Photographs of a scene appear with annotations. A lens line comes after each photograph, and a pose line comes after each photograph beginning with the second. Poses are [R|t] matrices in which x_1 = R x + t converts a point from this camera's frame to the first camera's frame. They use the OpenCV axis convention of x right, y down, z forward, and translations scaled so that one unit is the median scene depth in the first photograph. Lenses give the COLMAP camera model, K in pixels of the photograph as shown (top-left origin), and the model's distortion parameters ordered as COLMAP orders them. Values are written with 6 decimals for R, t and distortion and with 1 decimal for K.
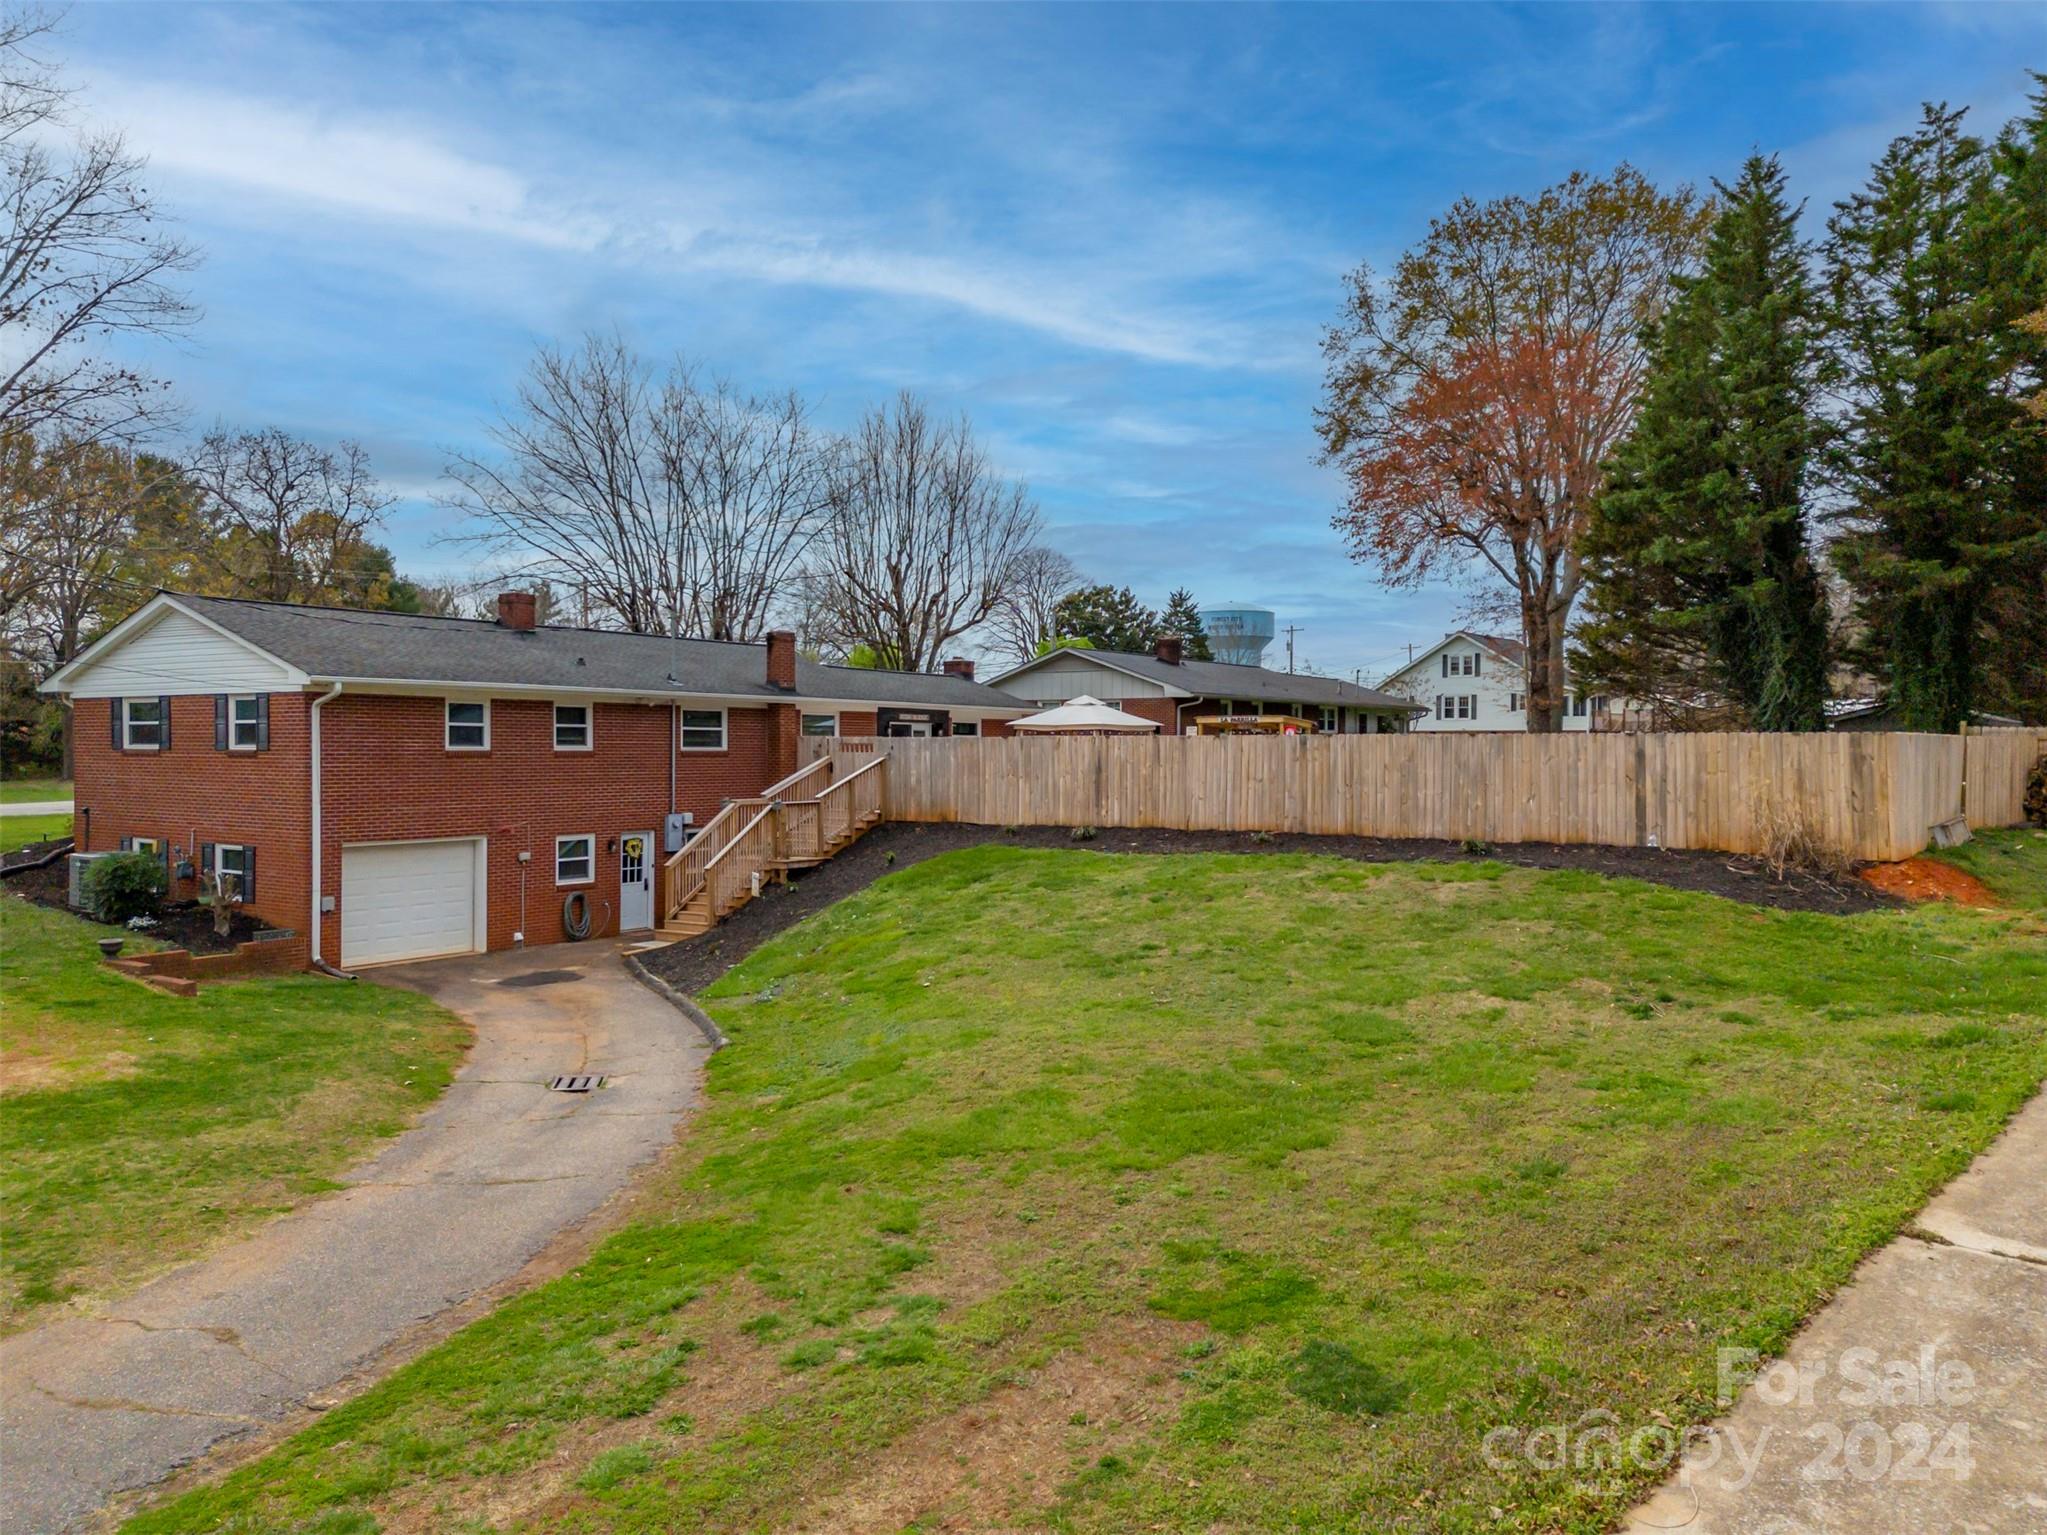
lens RADIAL K [[1505.4, 0, 1017.8], [0, 1505.4, 757.6], [0, 0, 1]] dist [0.091961, -0.066911]
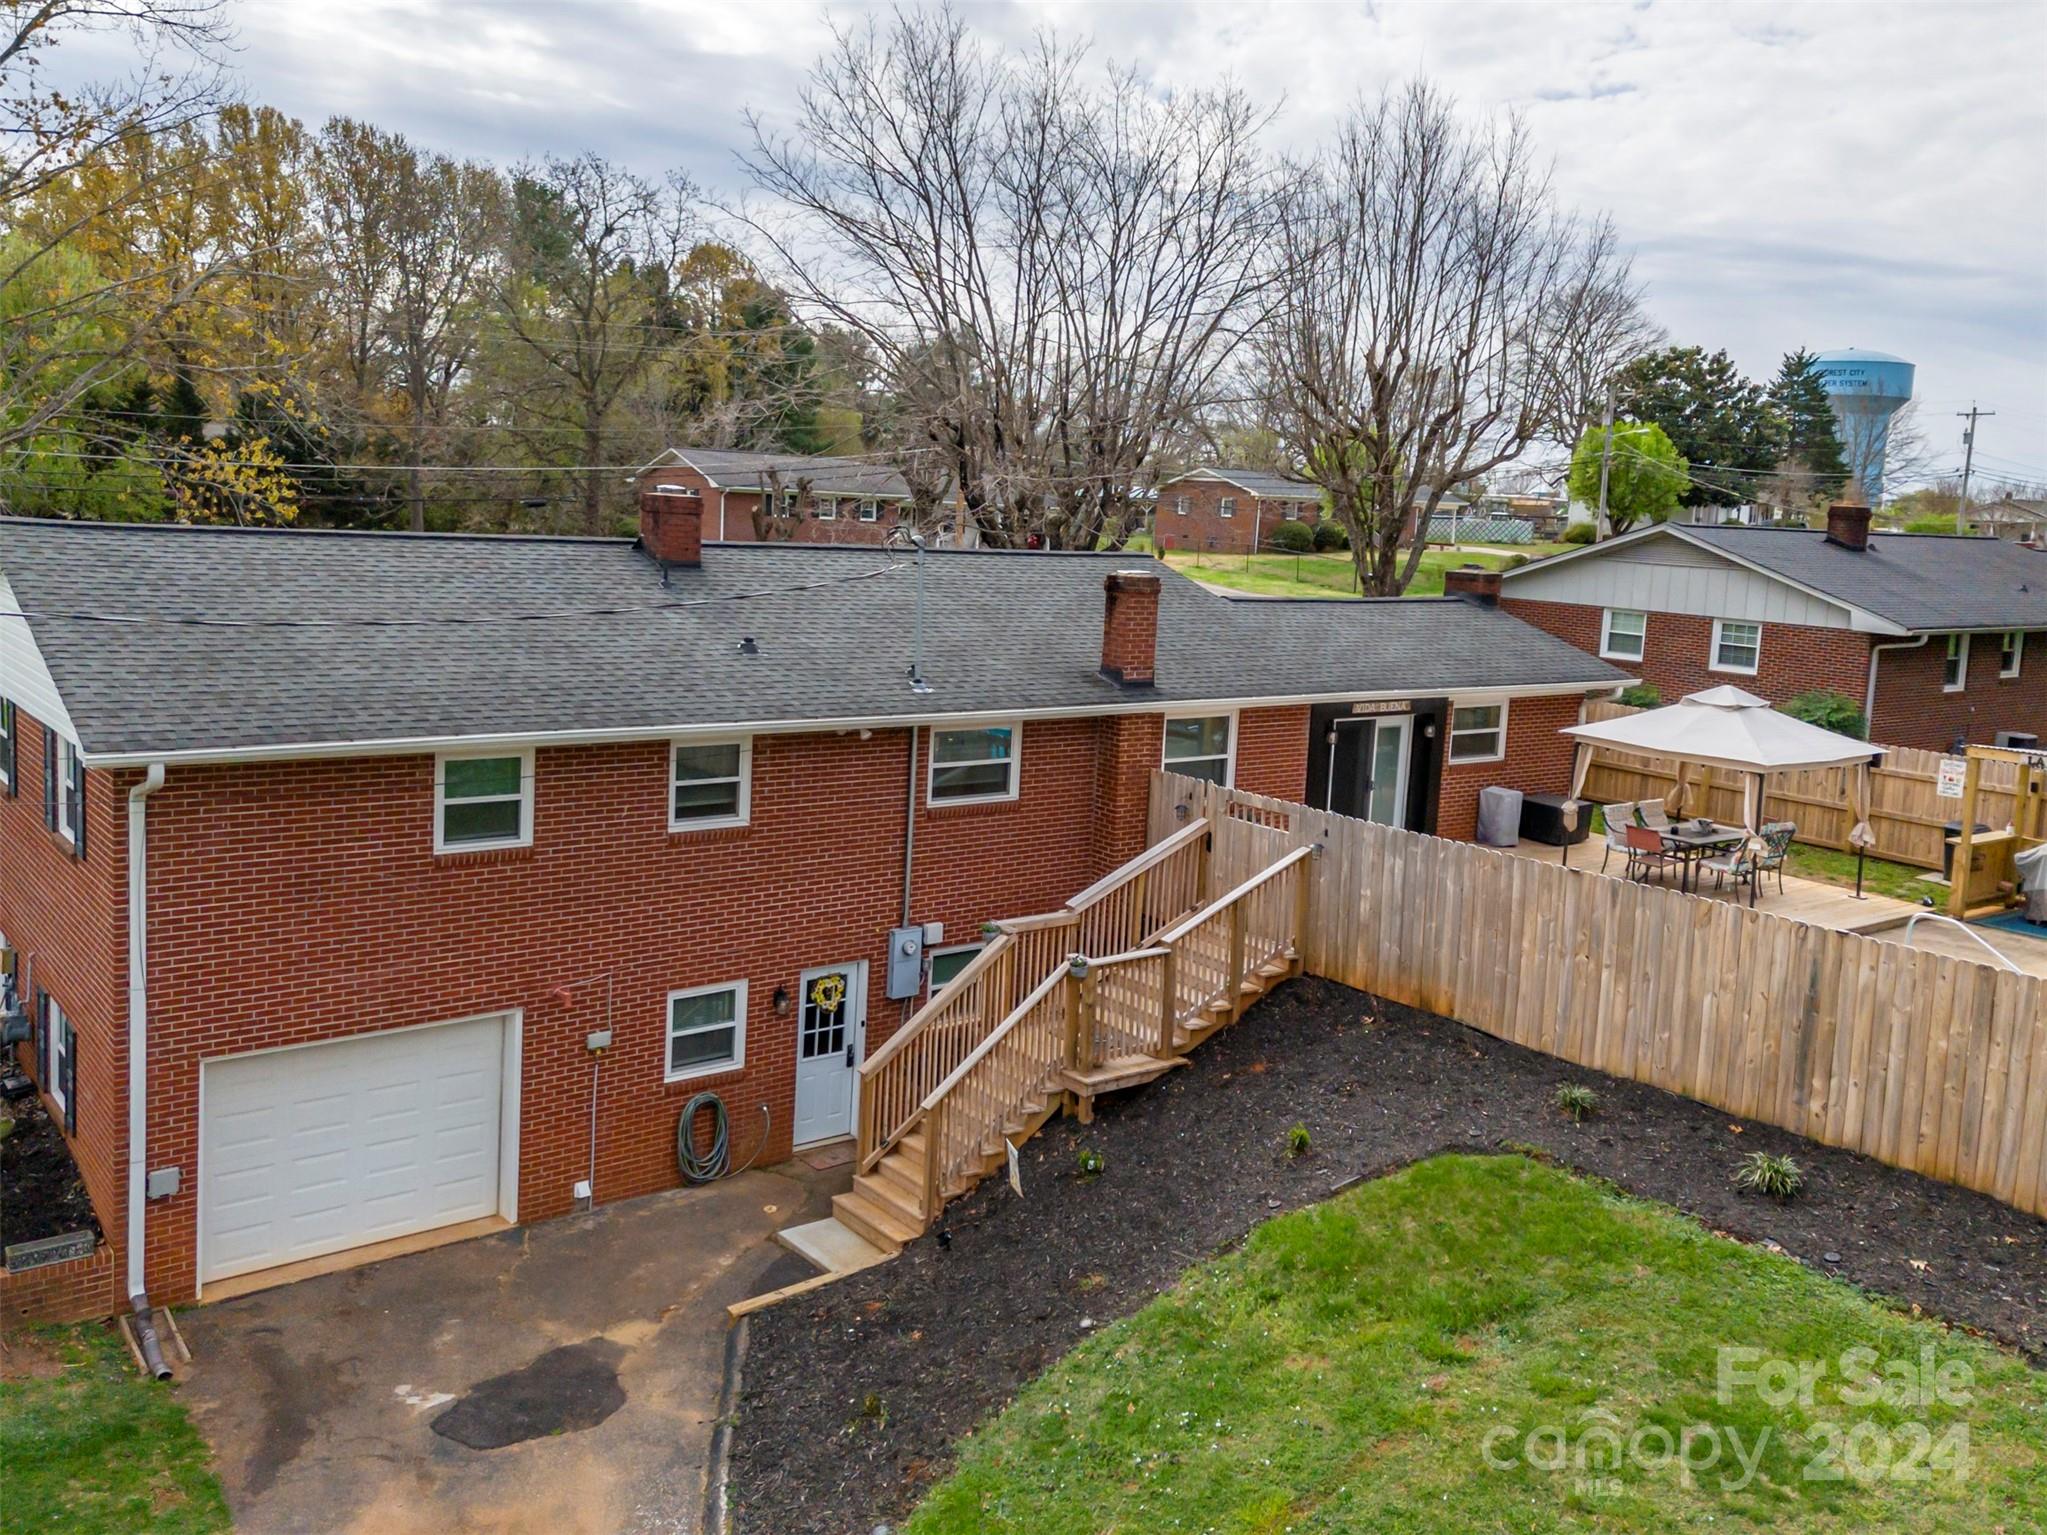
lens RADIAL K [[1701.6, 0, 1011.0], [0, 1701.6, 697.1], [0, 0, 1]] dist [0.164663, -0.203923]
pose [[0.957021, 0.076264, -0.279813, -0.027045], [-0.046619, 0.992713, 0.111121, -0.107718], [0.286249, -0.093300, 0.953602, 0.418114]]
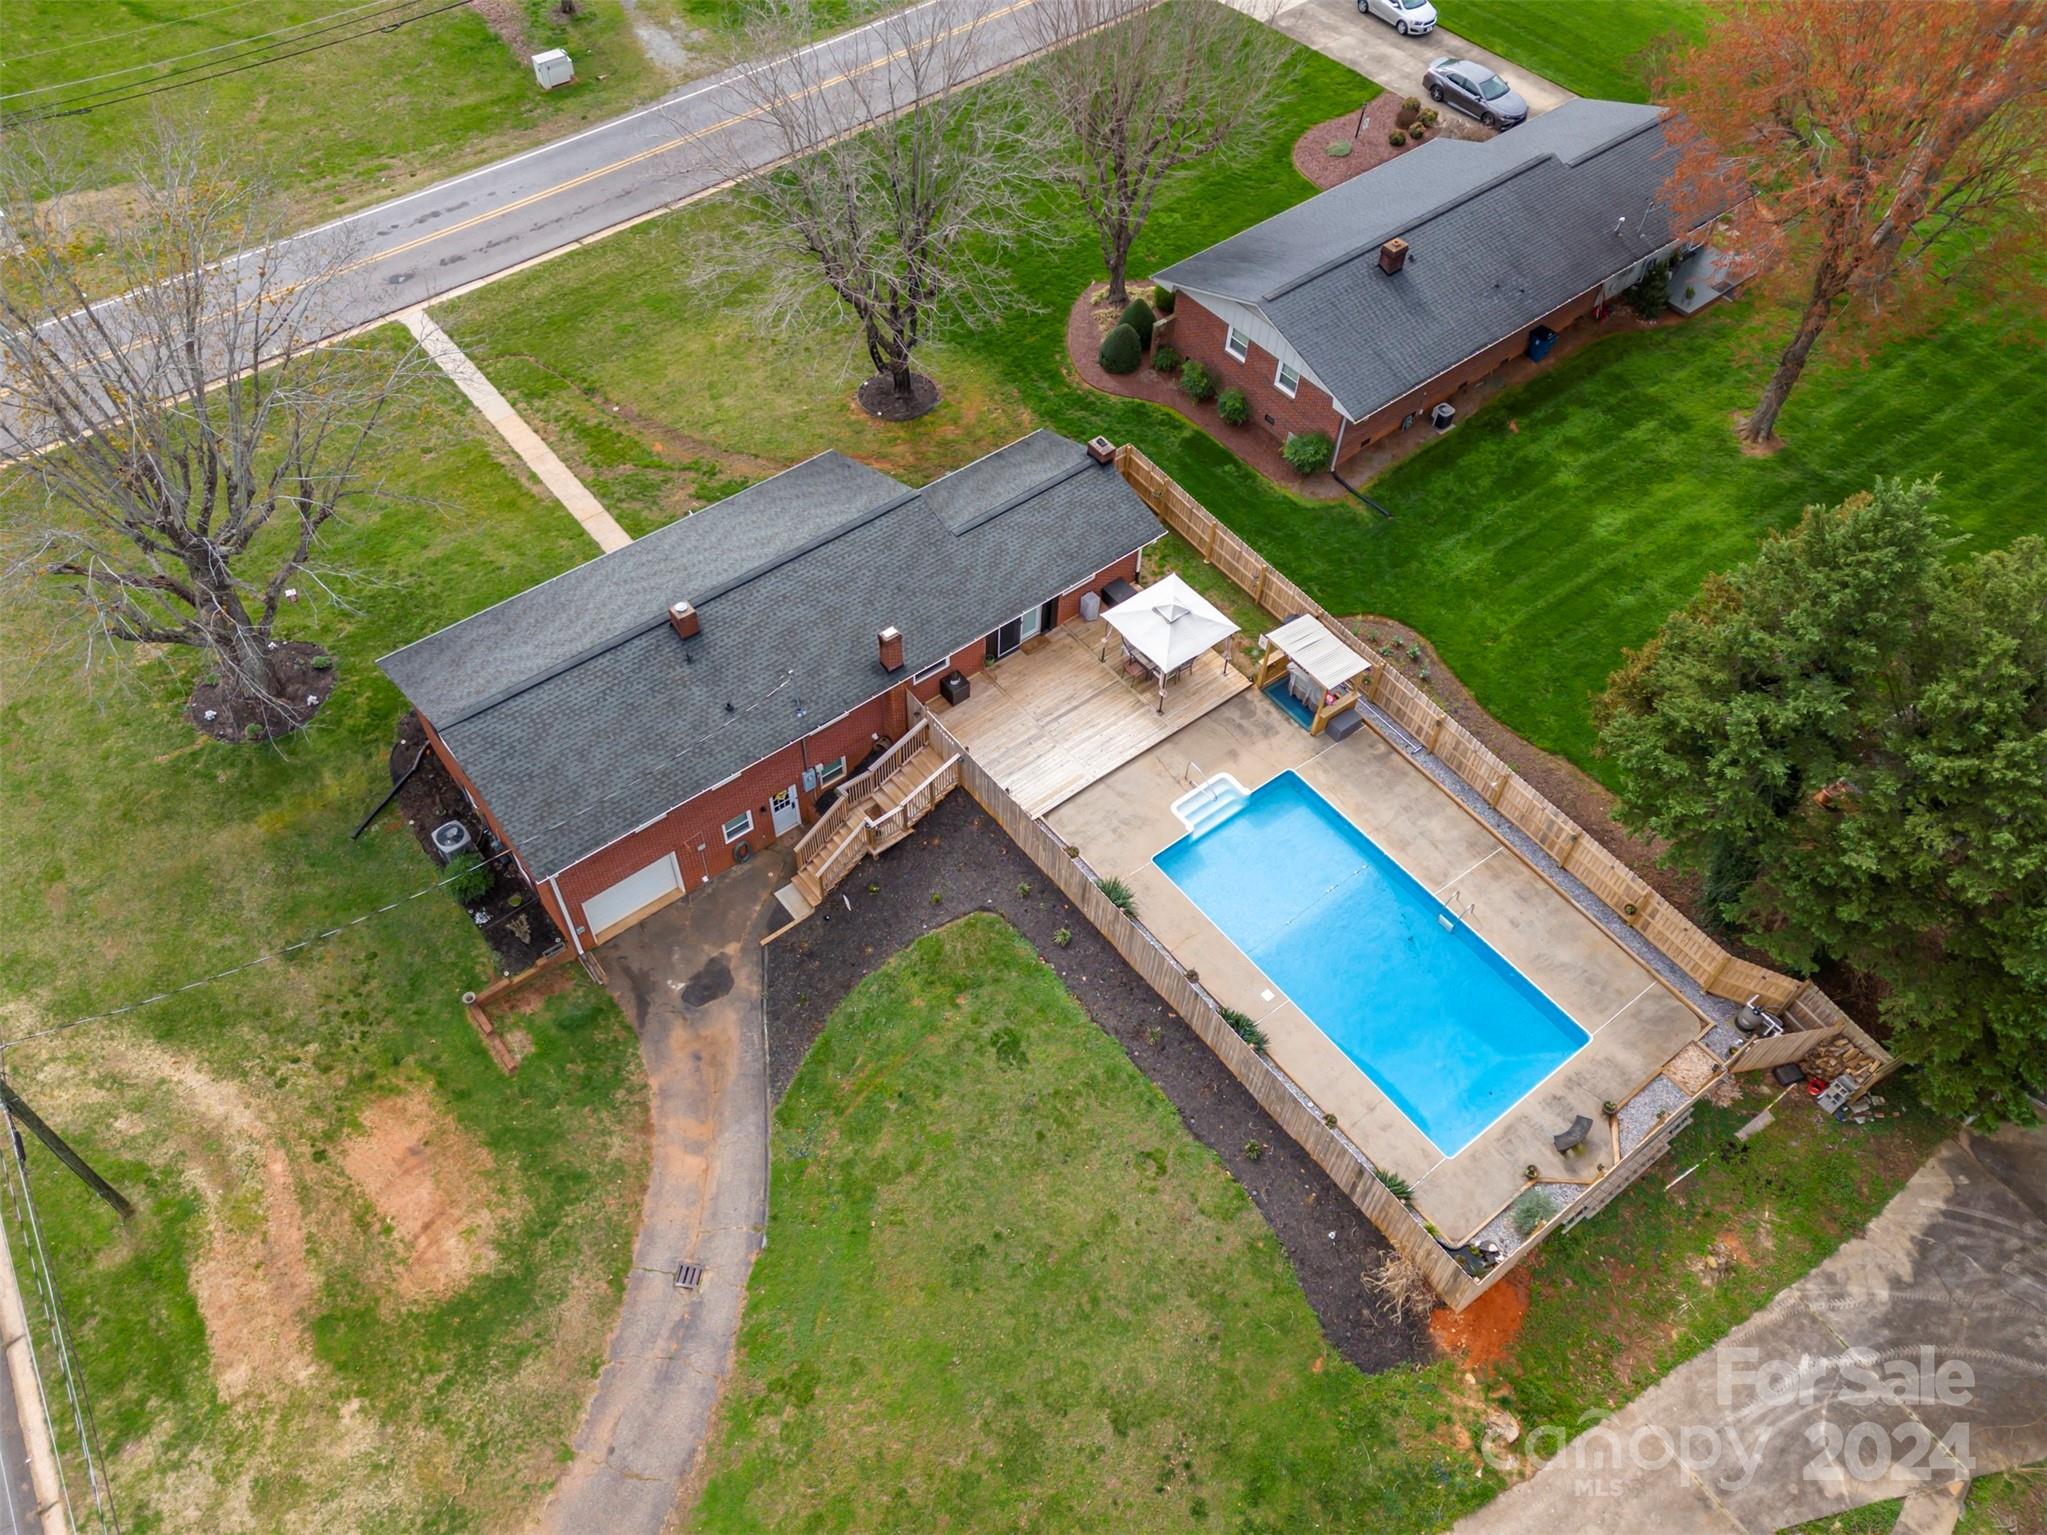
lens RADIAL K [[1505.4, 0, 1017.8], [0, 1505.4, 757.6], [0, 0, 1]] dist [0.091961, -0.066911]
pose [[0.959098, 0.228960, -0.166458, 0.172503], [-0.014715, 0.627568, 0.778423, -0.991229], [0.282691, -0.744135, 0.605268, 0.220700]]
